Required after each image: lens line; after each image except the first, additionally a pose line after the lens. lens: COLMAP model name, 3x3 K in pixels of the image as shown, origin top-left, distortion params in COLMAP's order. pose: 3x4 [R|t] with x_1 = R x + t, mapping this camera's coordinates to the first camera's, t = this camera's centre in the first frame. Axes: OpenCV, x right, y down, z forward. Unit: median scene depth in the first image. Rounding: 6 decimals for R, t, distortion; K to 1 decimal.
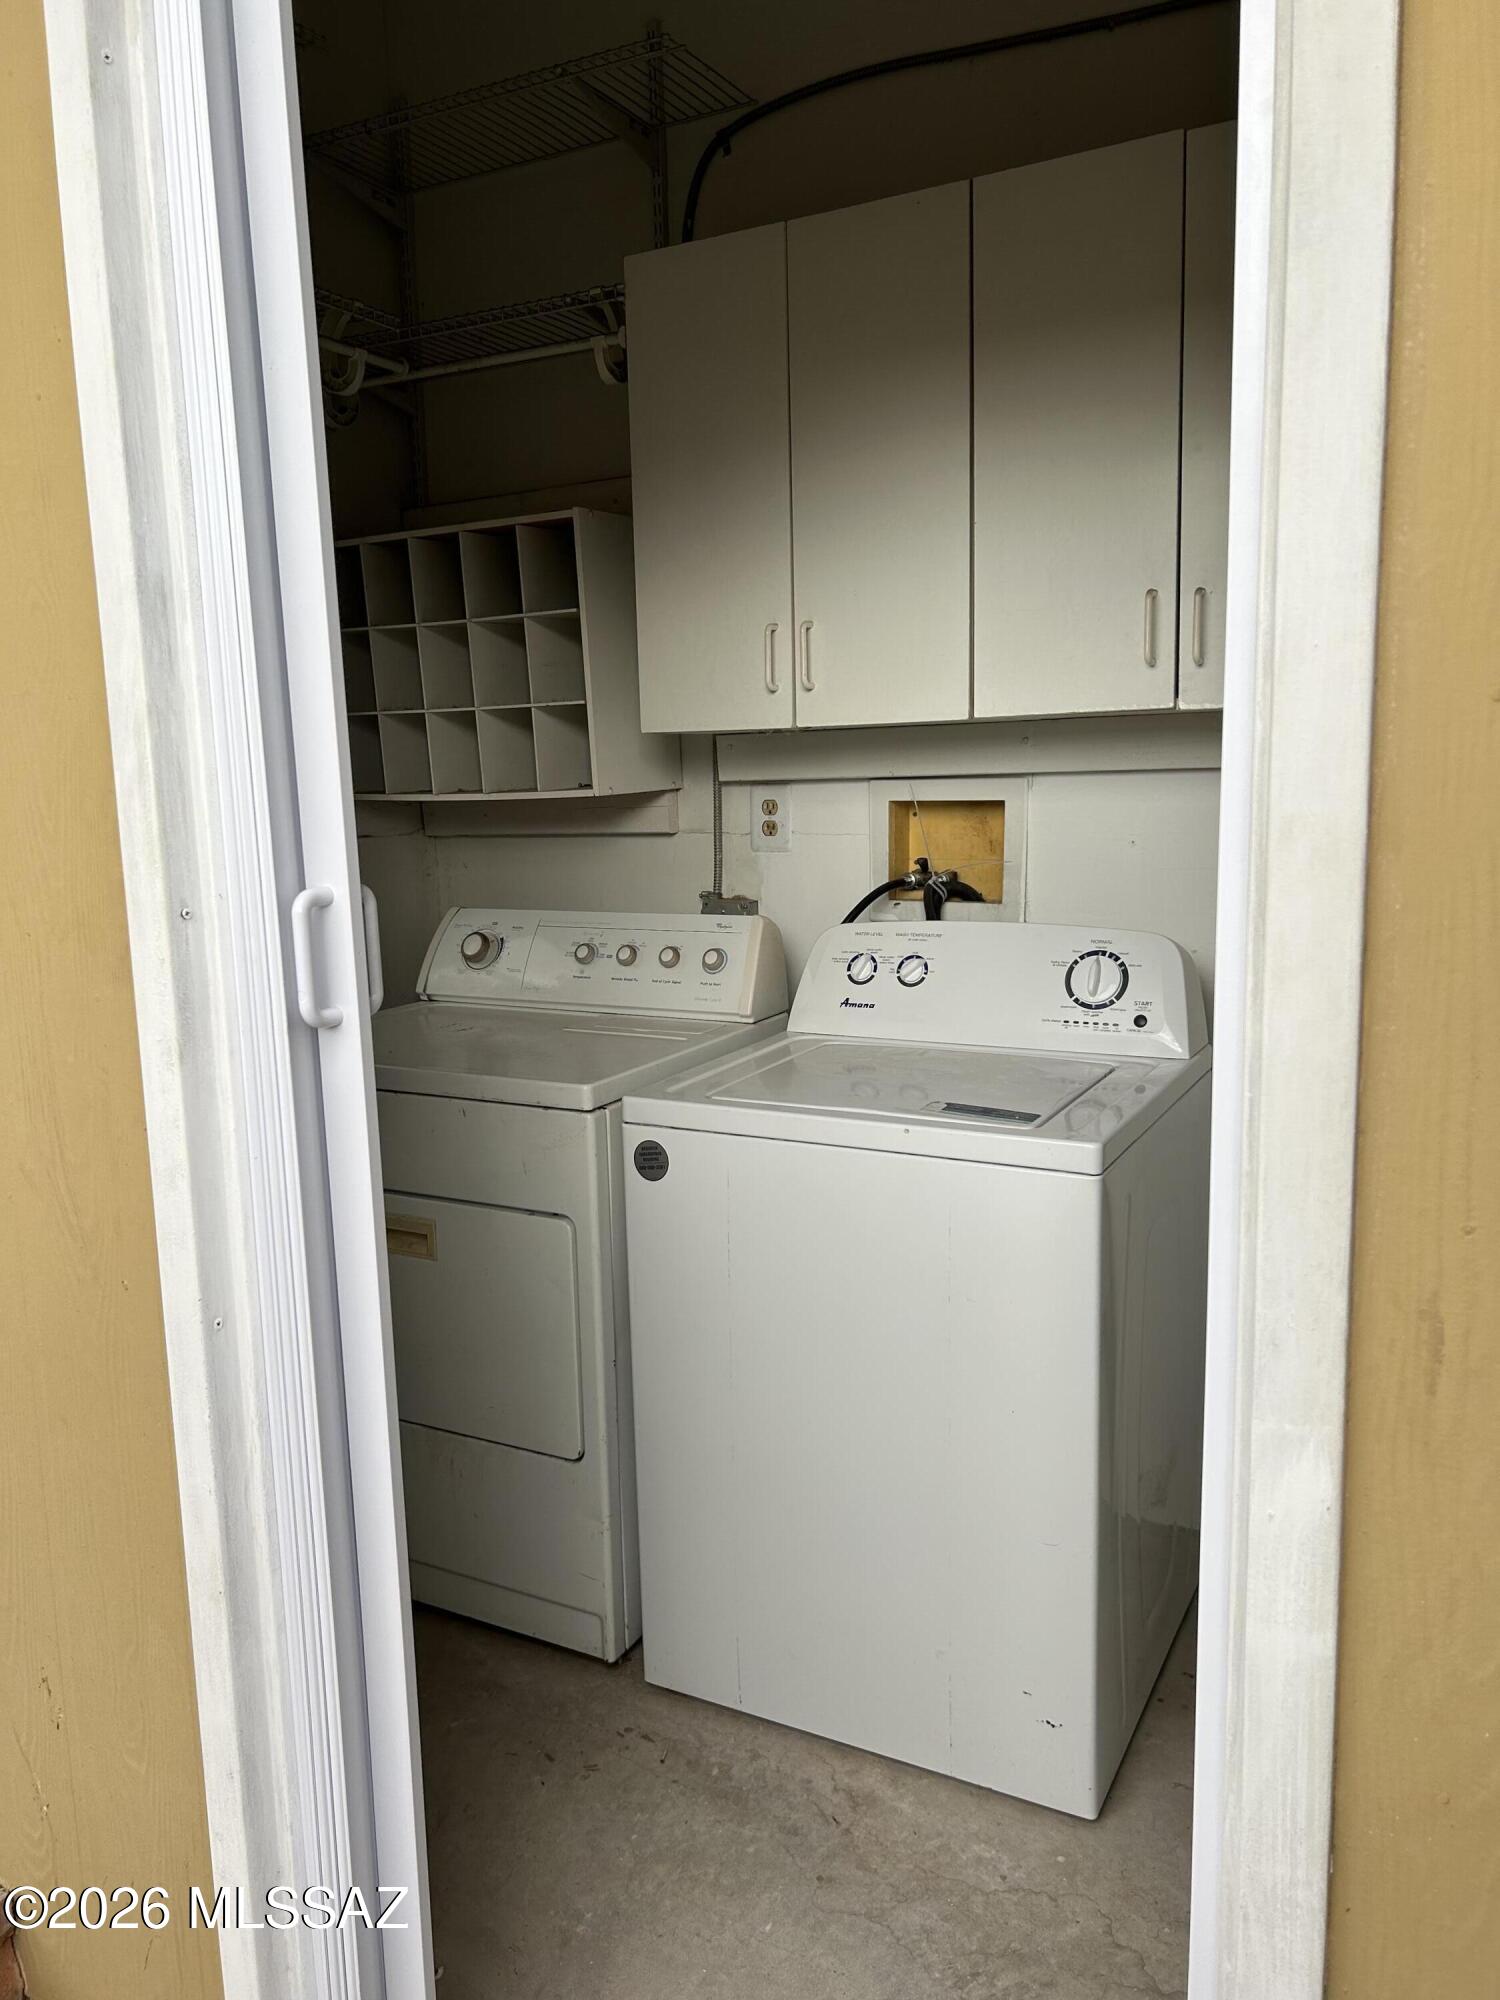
lens RADIAL K [[1504.3, 0, 749.6], [0, 1504.3, 1004.6], [0, 0, 1]] dist [0.037099, -0.028520]
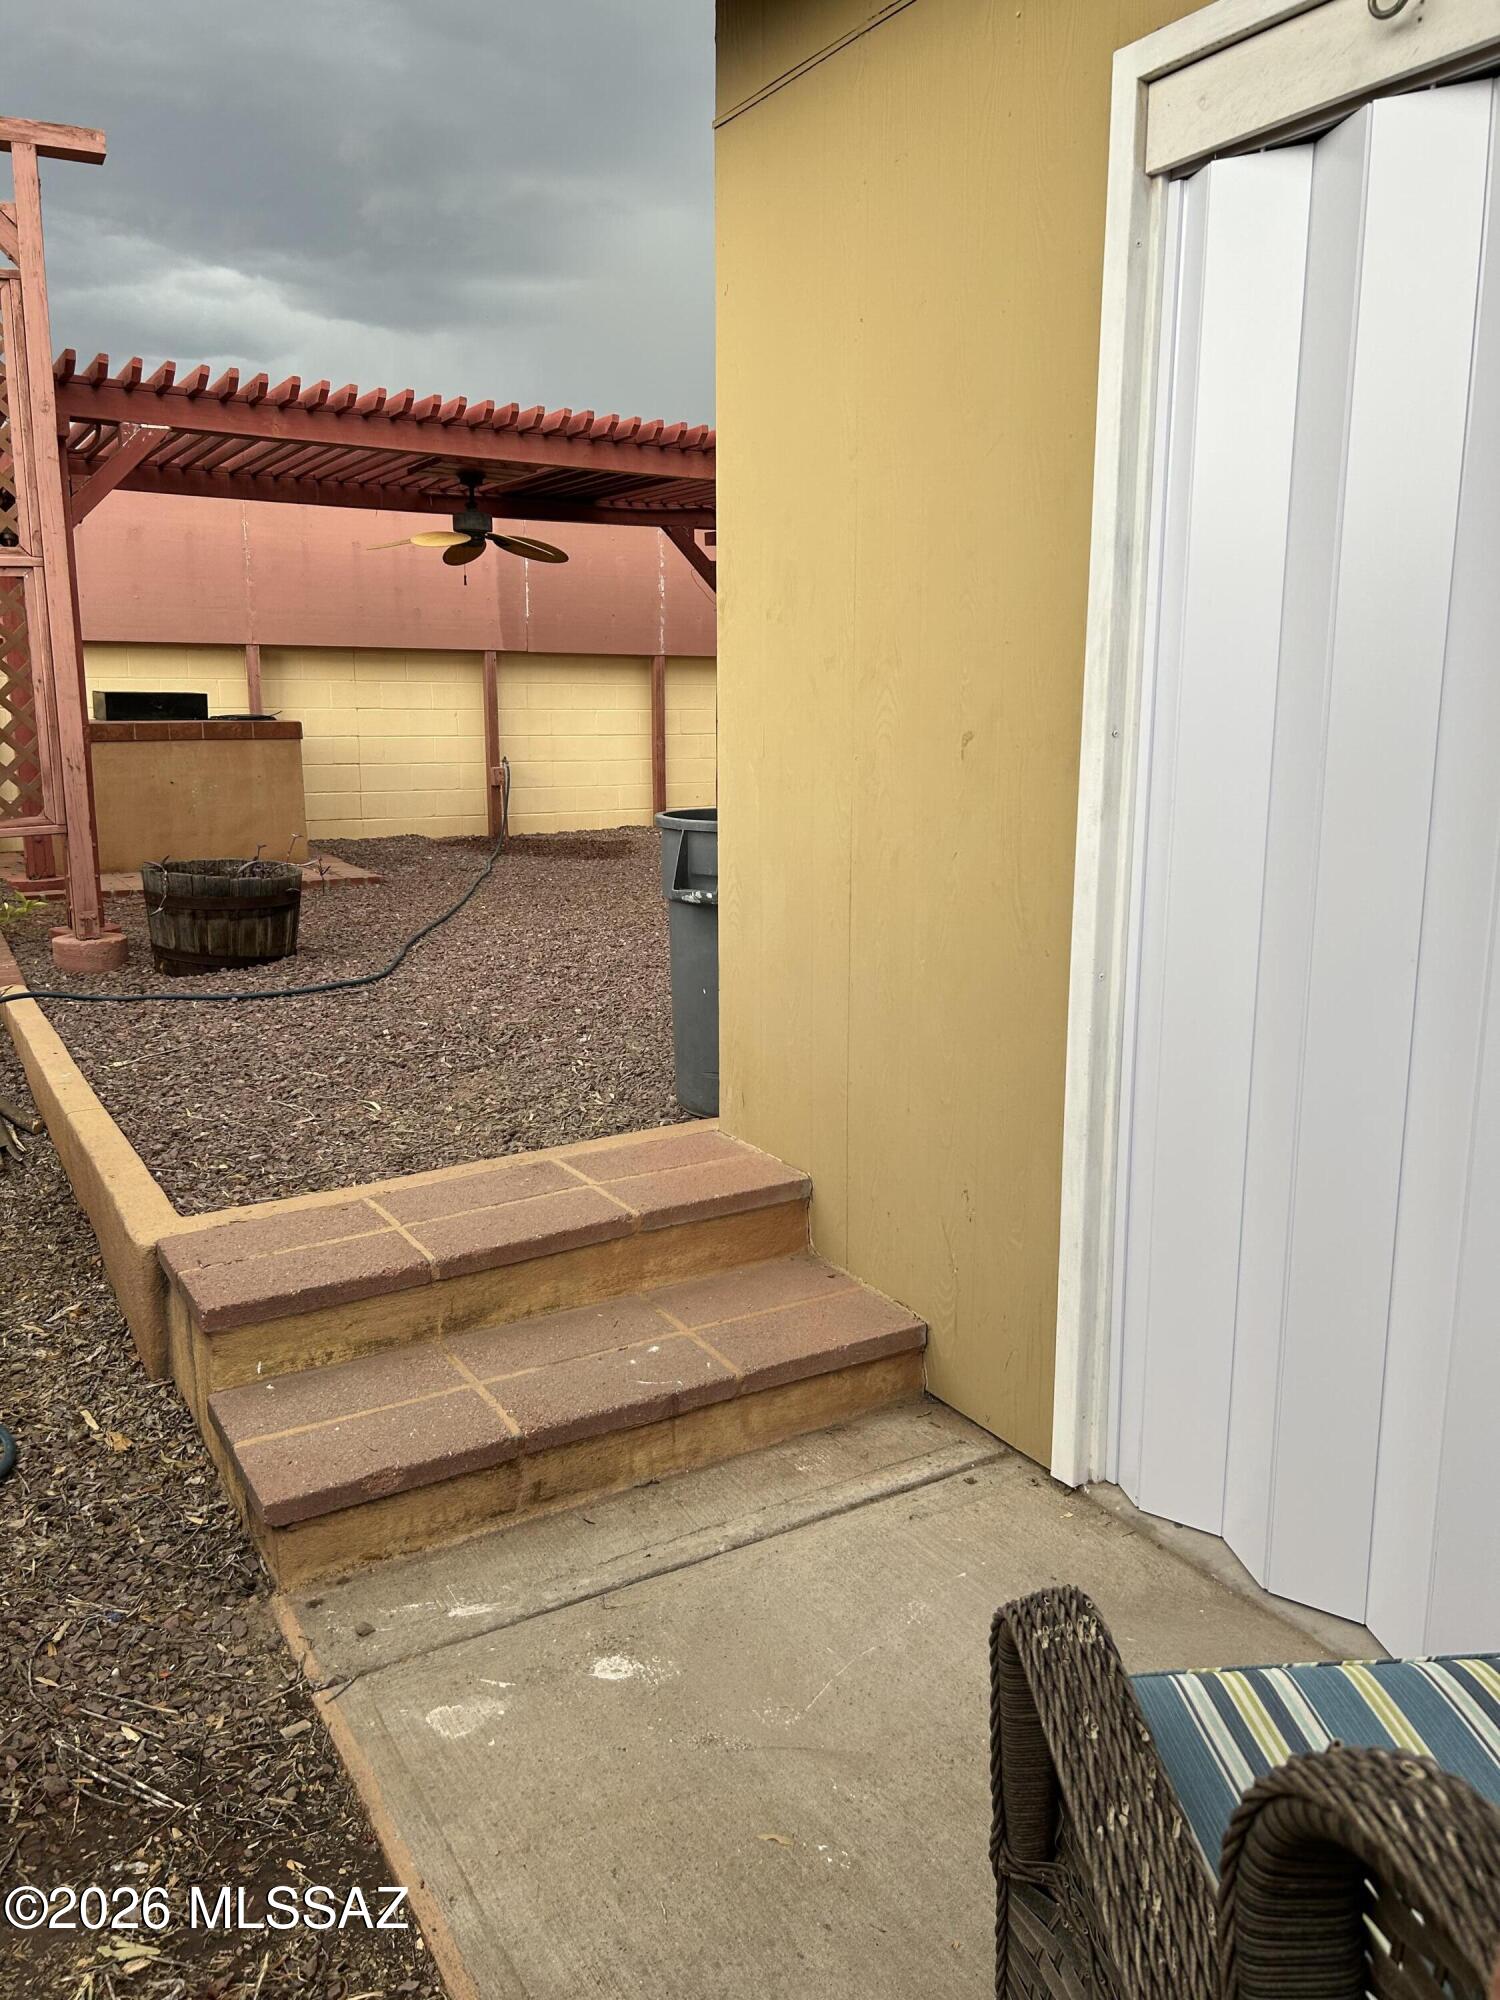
lens RADIAL K [[1504.3, 0, 748.8], [0, 1504.3, 993.5], [0, 0, 1]] dist [0.037099, -0.028520]
pose [[0.869223, 0.126309, -0.478014, 0.124602], [-0.096281, 0.991551, 0.086926, 0.122741], [0.484955, -0.029534, 0.874040, -0.710842]]
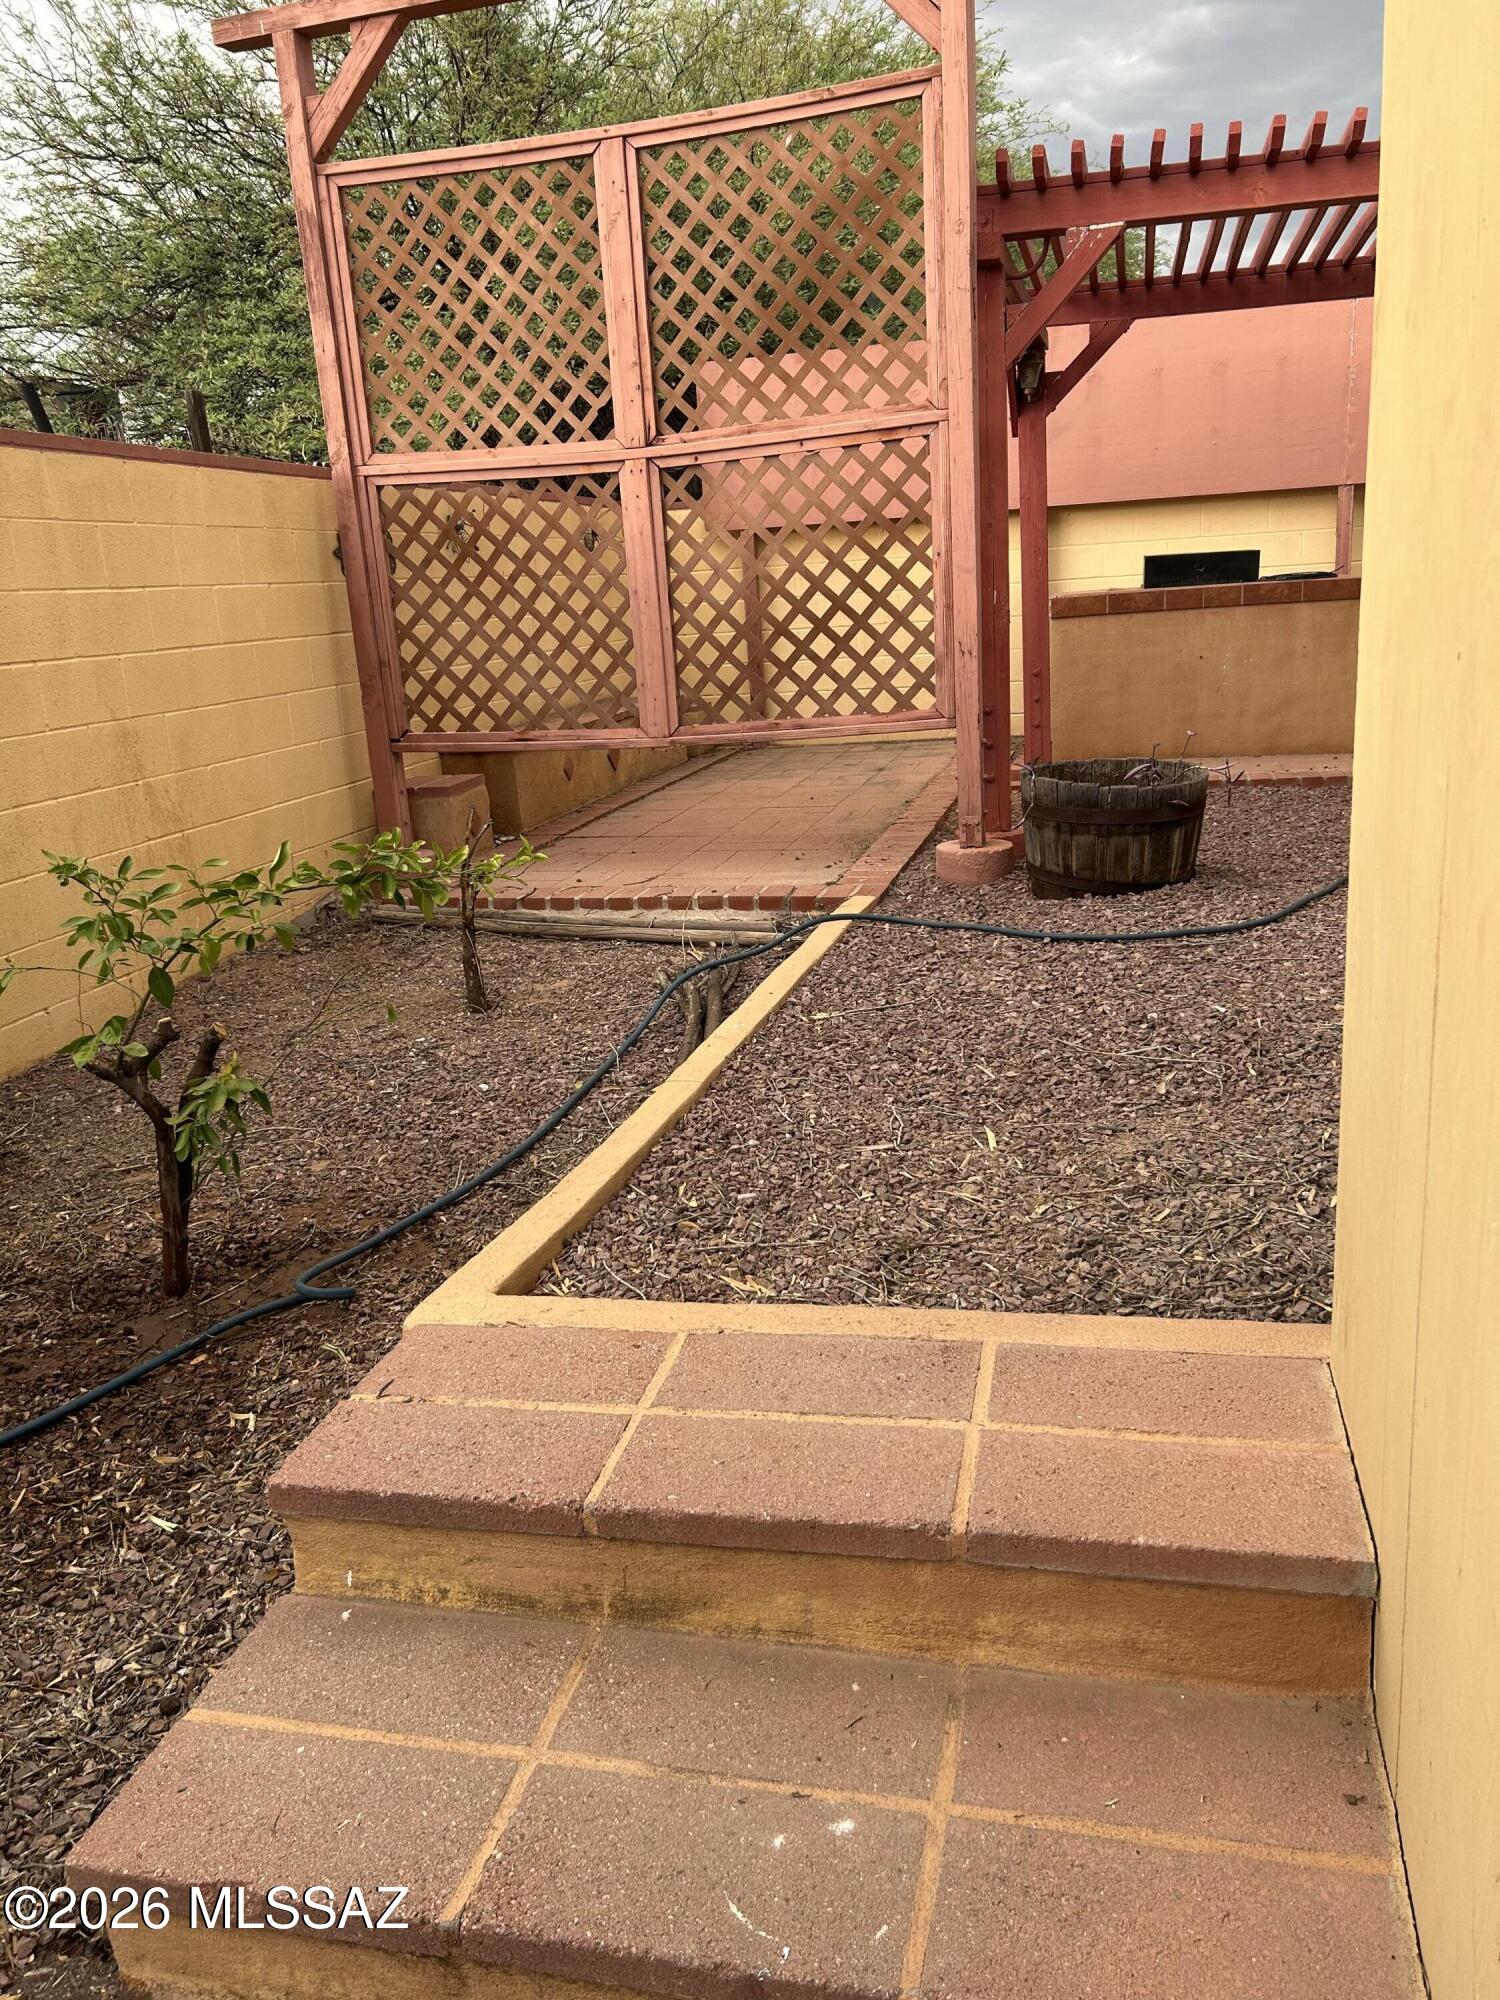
lens RADIAL K [[1504.3, 0, 749.7], [0, 1504.3, 1001.7], [0, 0, 1]] dist [0.037099, -0.028520]
pose [[0.270518, 0.267415, -0.924829, -0.078175], [-0.083579, 0.963544, 0.254162, -0.032311], [0.959080, 0.008541, 0.283006, 0.579394]]
